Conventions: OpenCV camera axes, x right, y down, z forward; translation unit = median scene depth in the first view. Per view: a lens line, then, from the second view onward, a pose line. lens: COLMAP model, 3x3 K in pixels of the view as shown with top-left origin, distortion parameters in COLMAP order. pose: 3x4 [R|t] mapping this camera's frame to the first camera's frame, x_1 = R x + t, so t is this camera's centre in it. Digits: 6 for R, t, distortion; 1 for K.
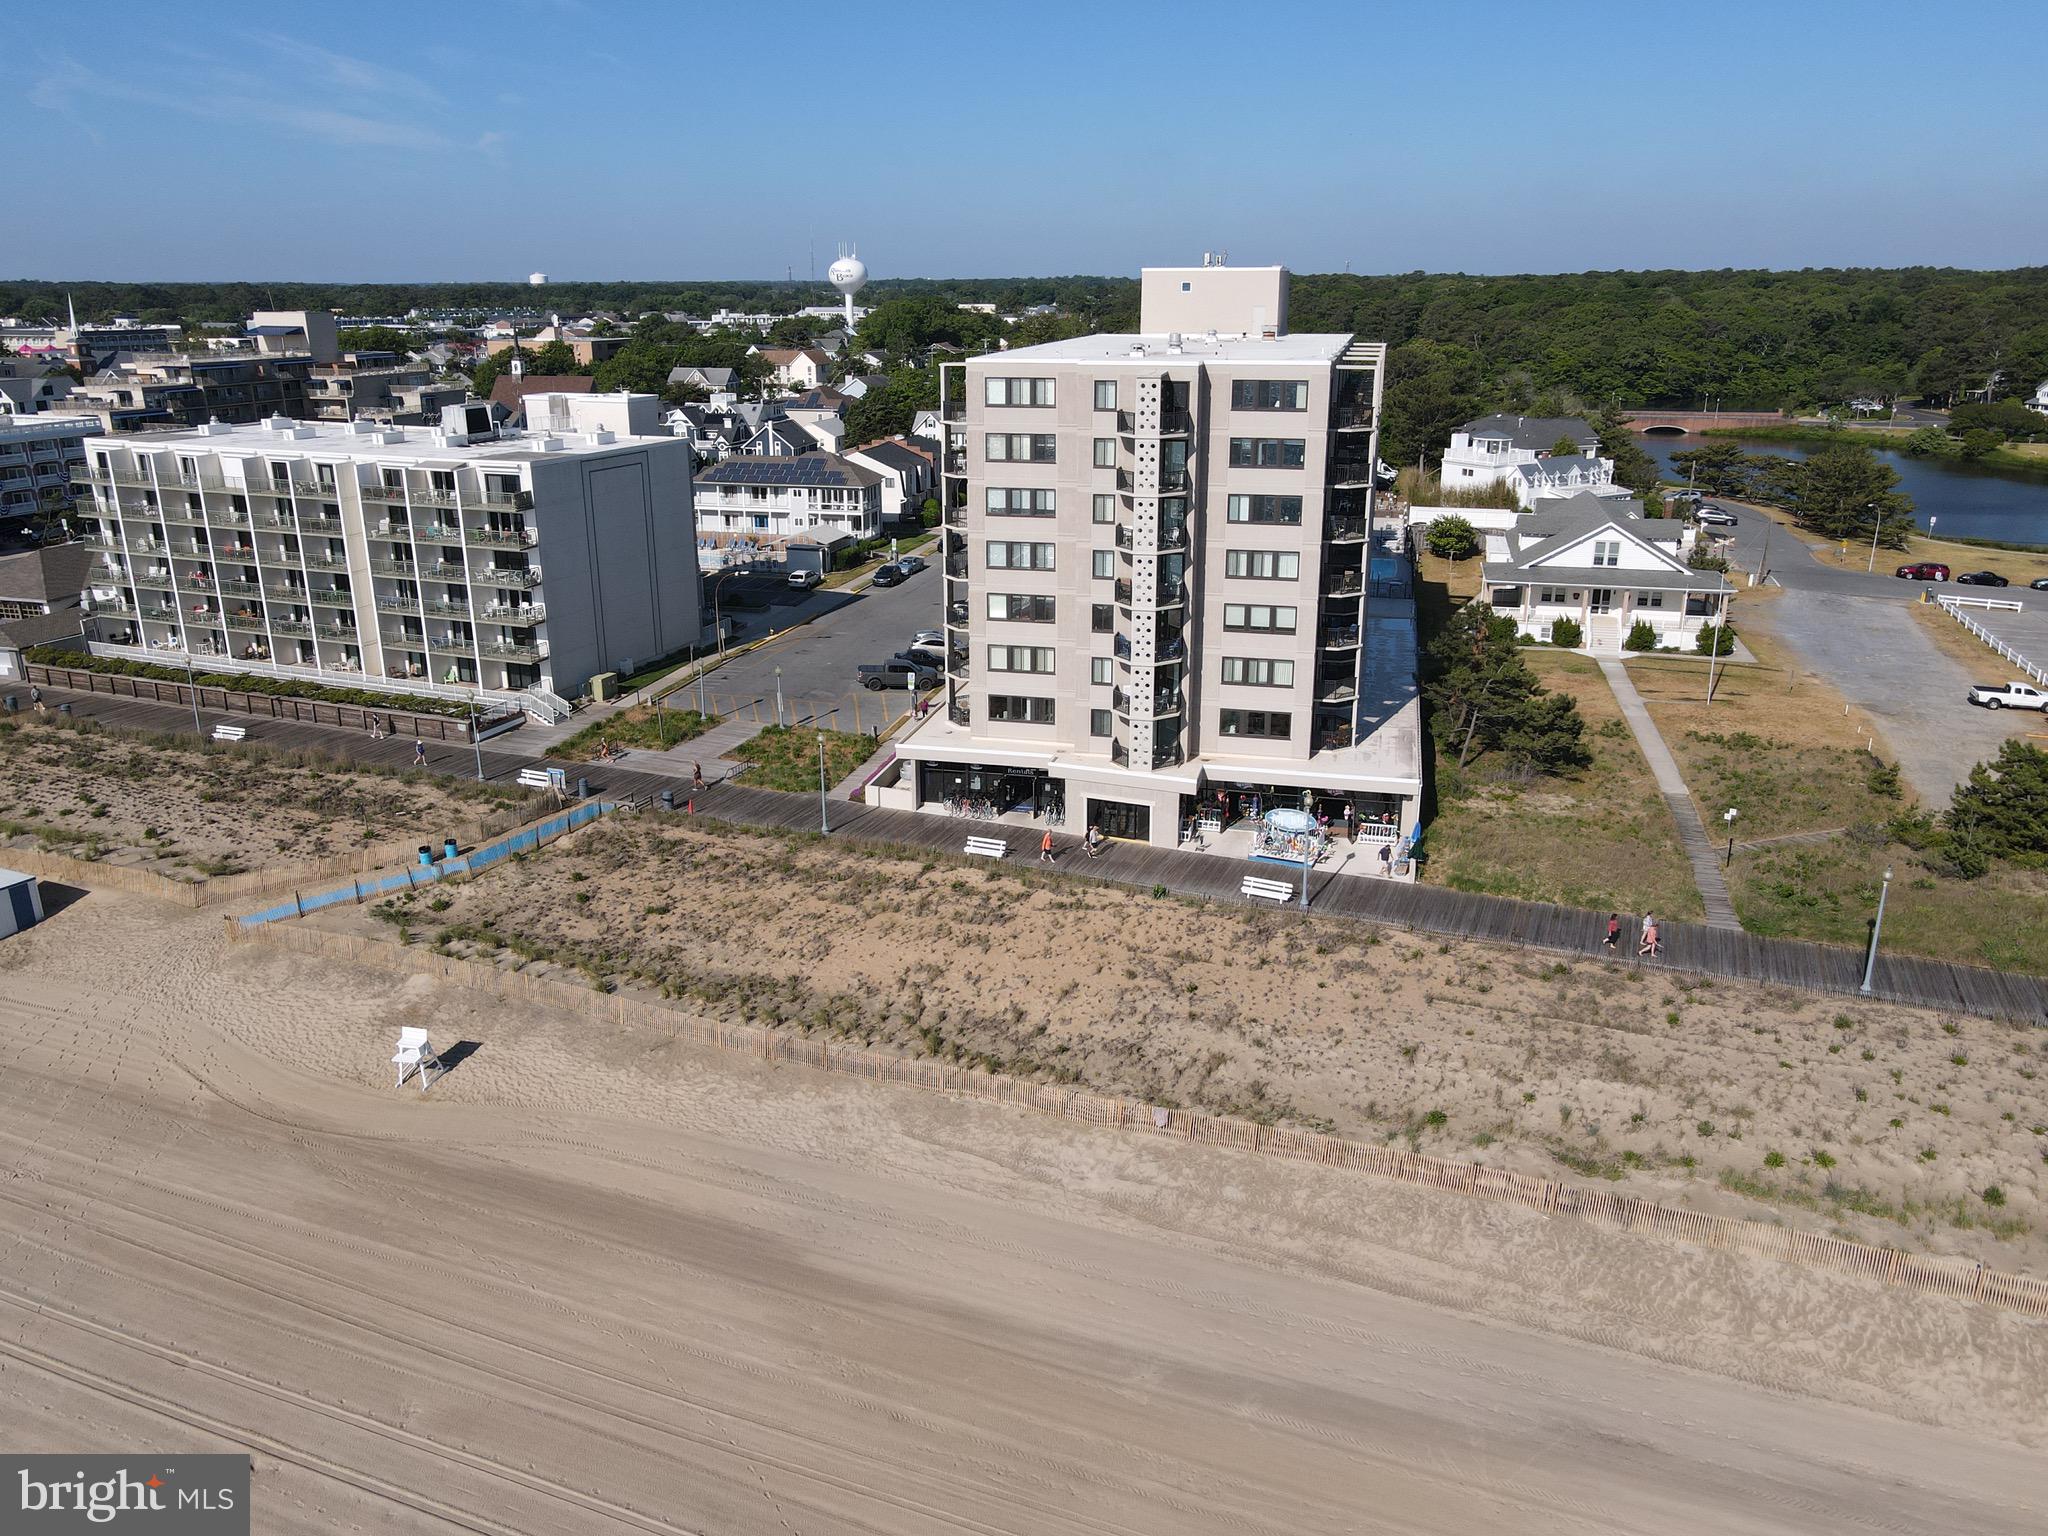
lens RADIAL K [[1501.6, 0, 1024.0], [0, 1501.6, 768.0], [0, 0, 1]] dist [-0.011380, 0.052110]
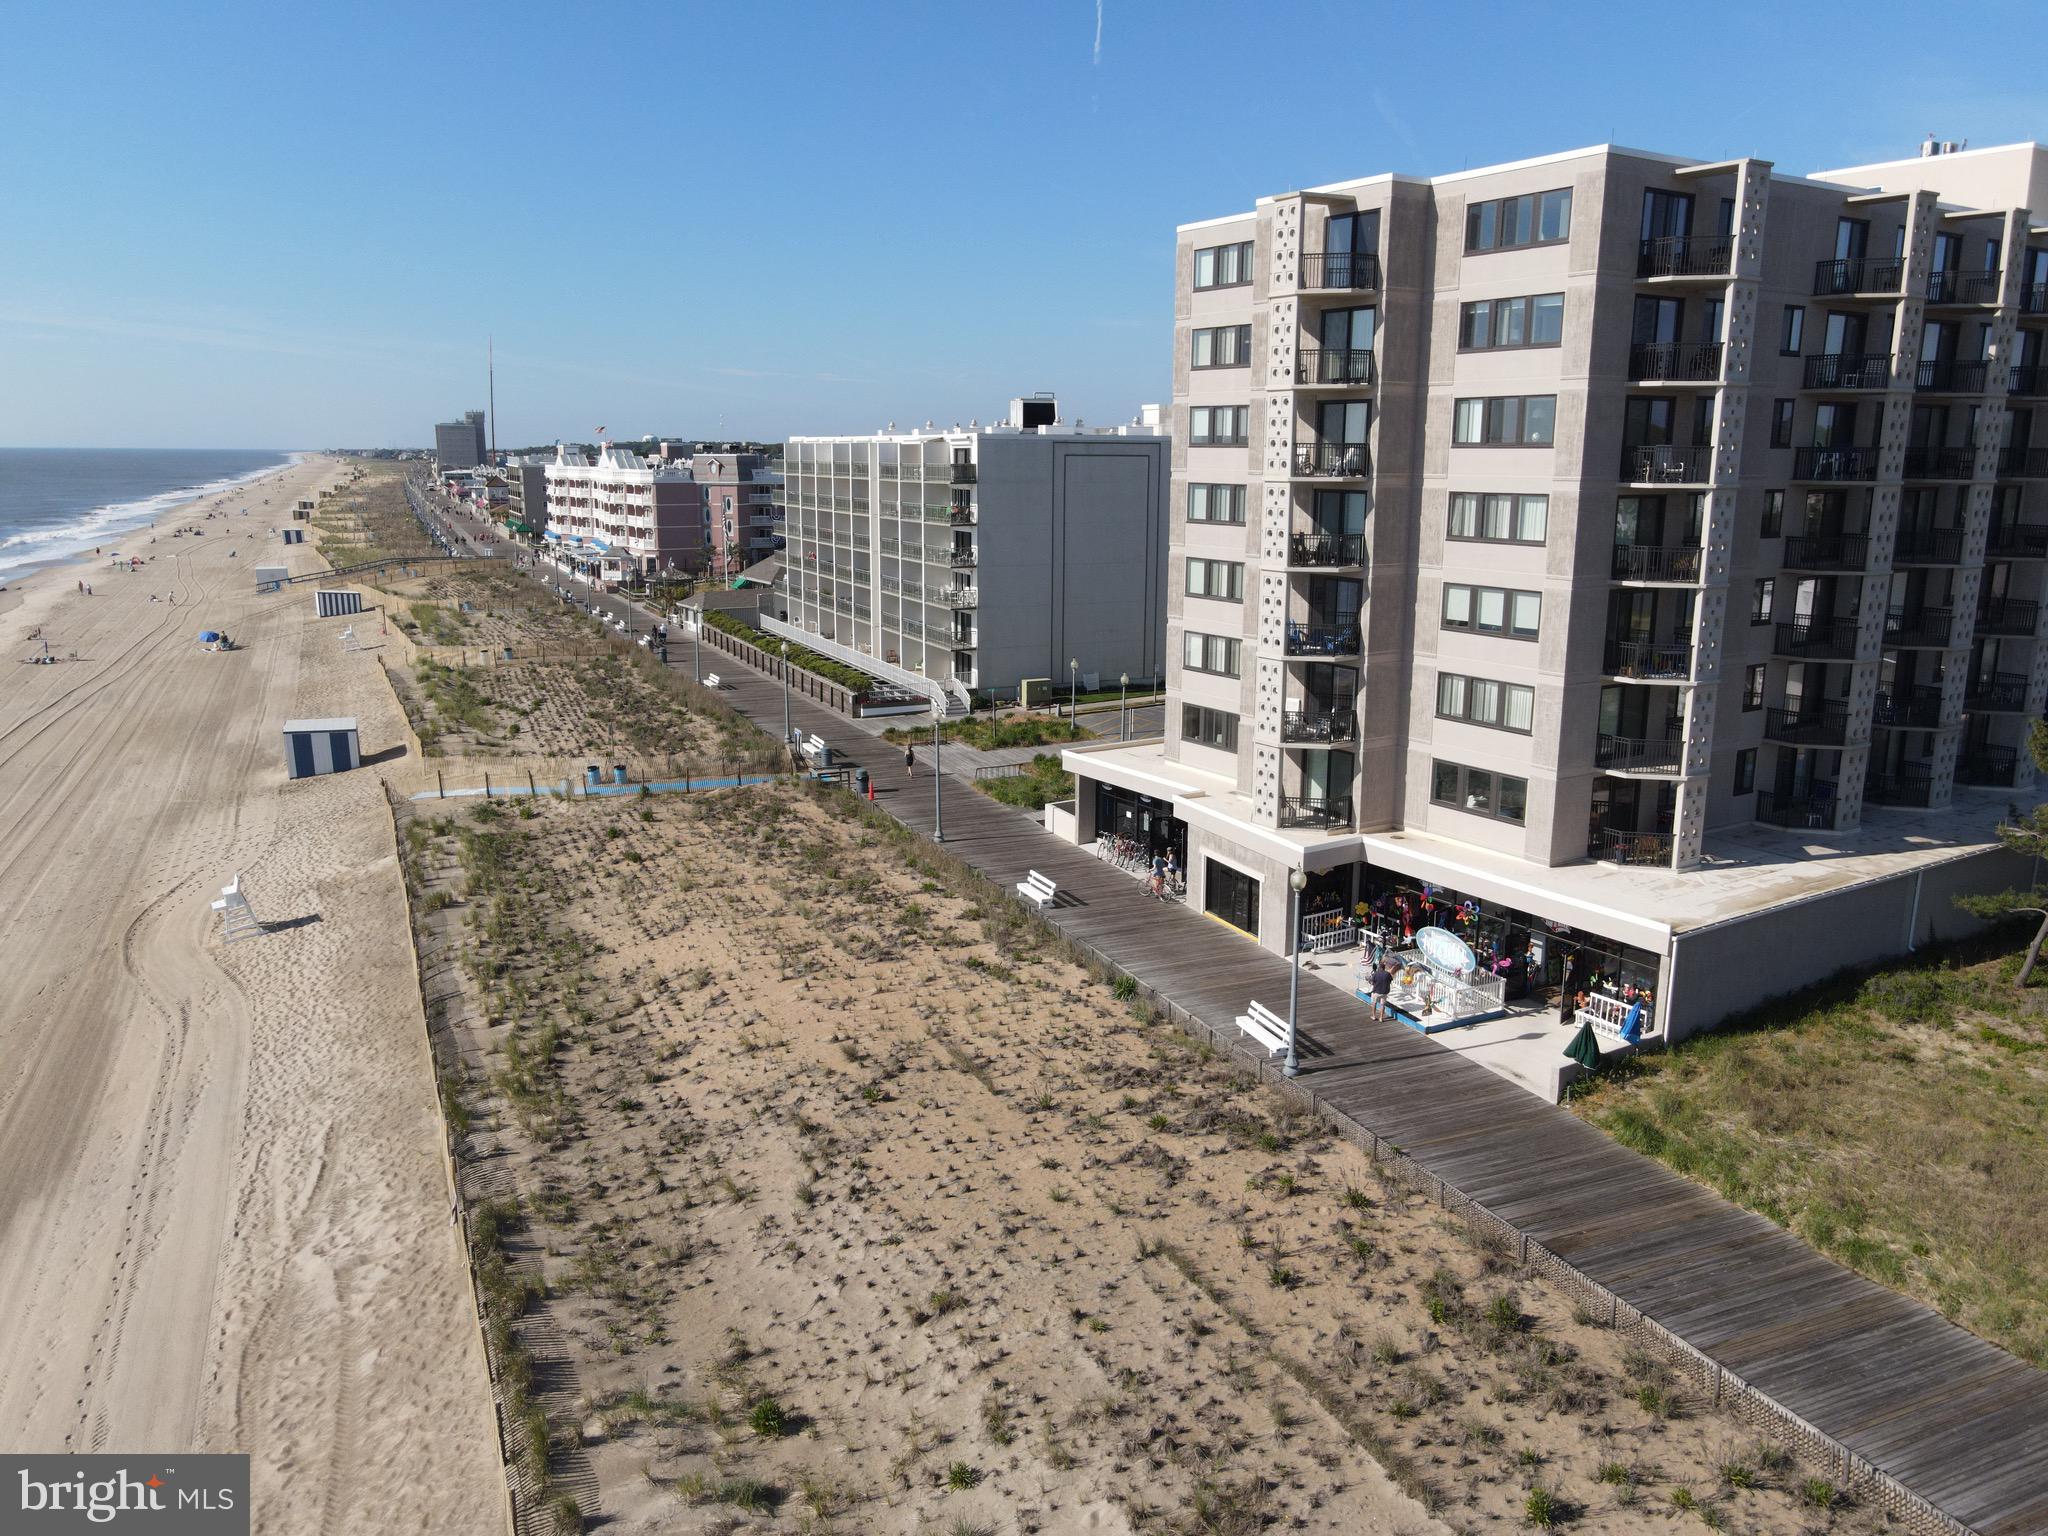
lens RADIAL K [[1501.6, 0, 1024.0], [0, 1501.6, 768.0], [0, 0, 1]] dist [-0.011380, 0.052110]
pose [[0.732327, 0.149683, -0.664298, 0.429428], [-0.218807, 0.975533, -0.021402, 0.014204], [0.644842, 0.161026, 0.747161, 0.452943]]
